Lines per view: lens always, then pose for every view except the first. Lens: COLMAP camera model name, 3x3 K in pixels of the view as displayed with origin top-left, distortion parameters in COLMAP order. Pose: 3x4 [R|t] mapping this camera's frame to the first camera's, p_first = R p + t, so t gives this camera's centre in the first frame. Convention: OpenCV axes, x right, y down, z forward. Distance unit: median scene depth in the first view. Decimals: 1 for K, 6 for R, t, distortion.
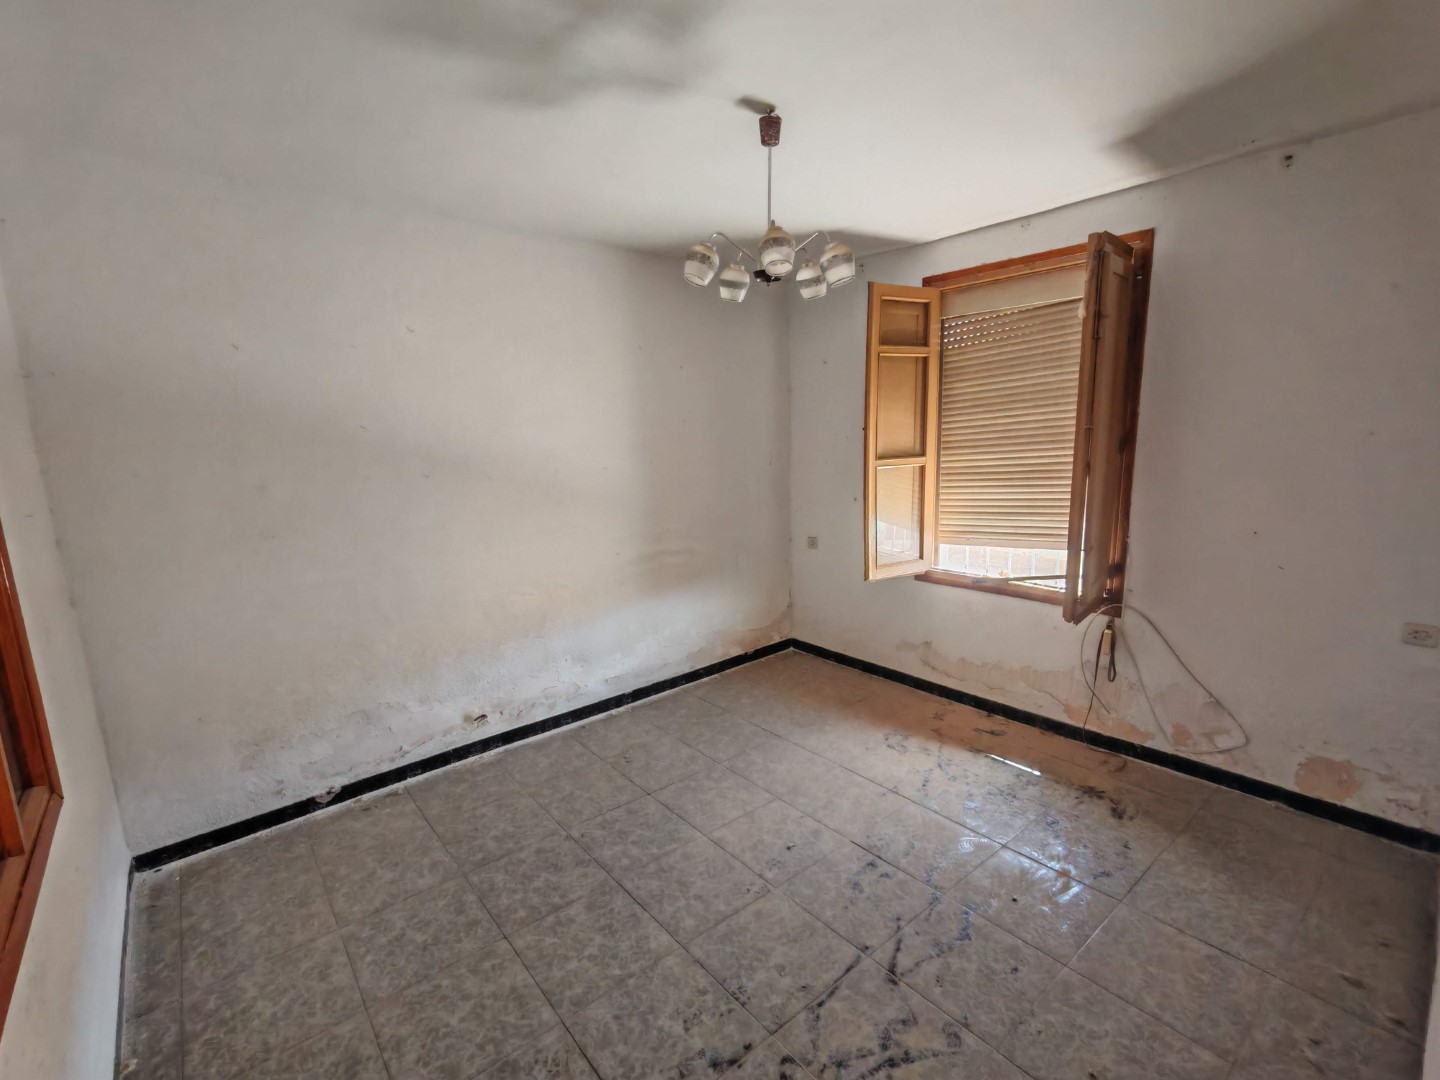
lens RADIAL K [[662.5, 0, 716.9], [0, 662.5, 545.9], [0, 0, 1]] dist [-0.001342, 0.001416]
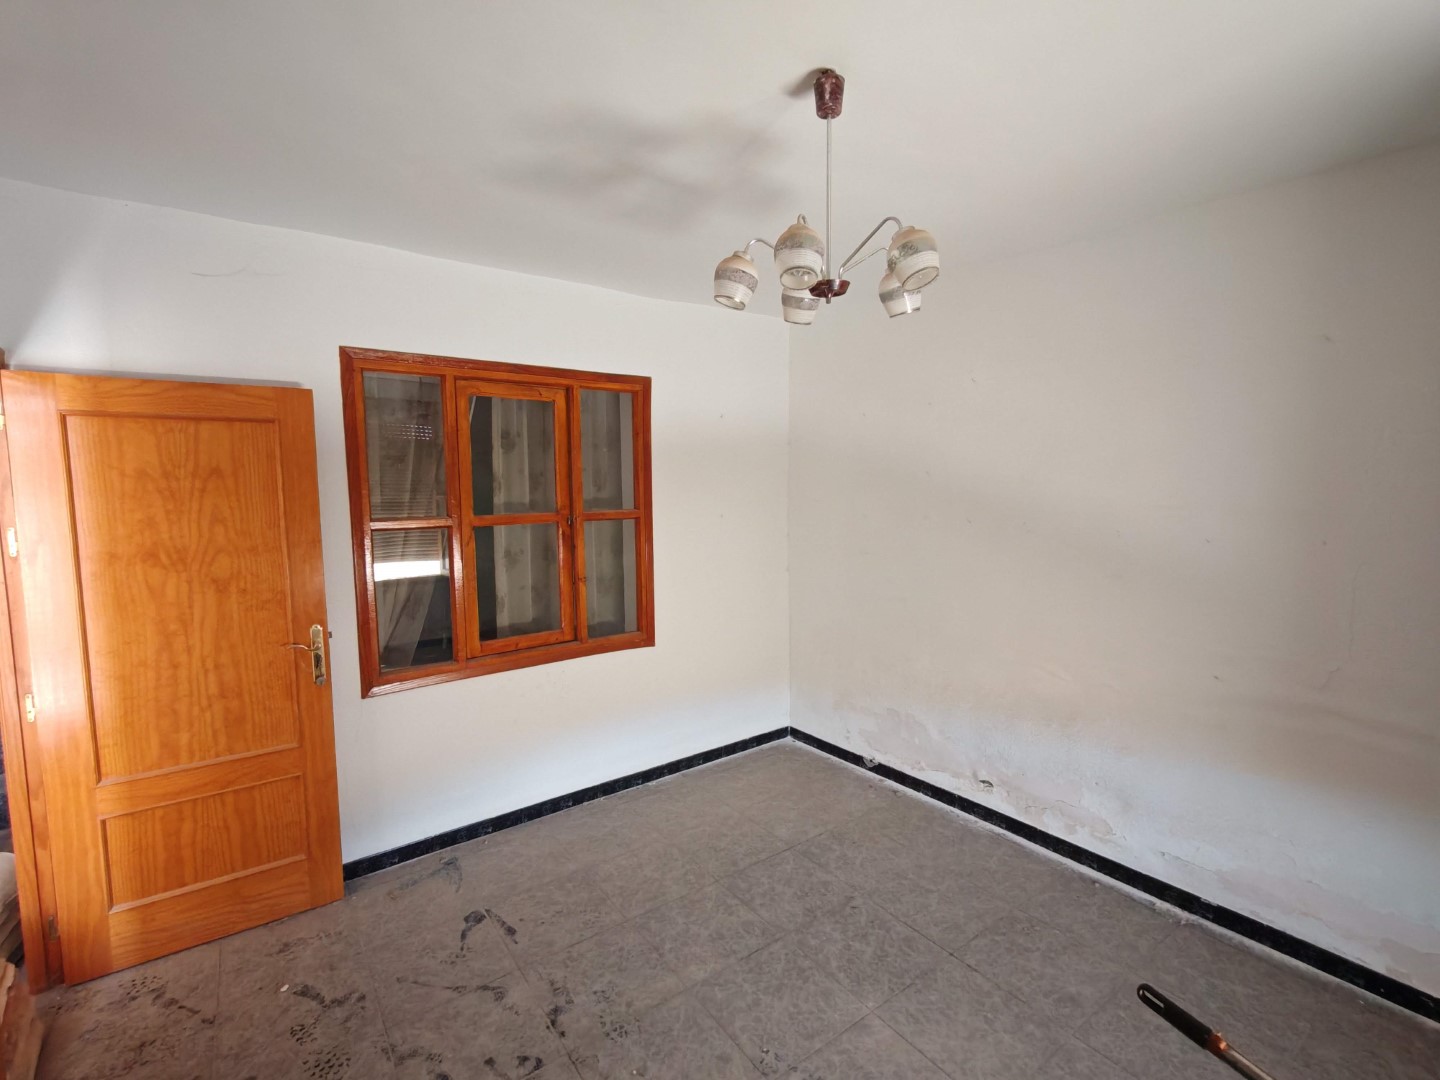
lens RADIAL K [[662.5, 0, 716.1], [0, 662.5, 537.5], [0, 0, 1]] dist [-0.001342, 0.001416]
pose [[-0.068170, 0.113278, -0.991222, 0.749072], [-0.164577, 0.978645, 0.123160, -0.174340], [0.984006, 0.171528, -0.048071, 0.838564]]
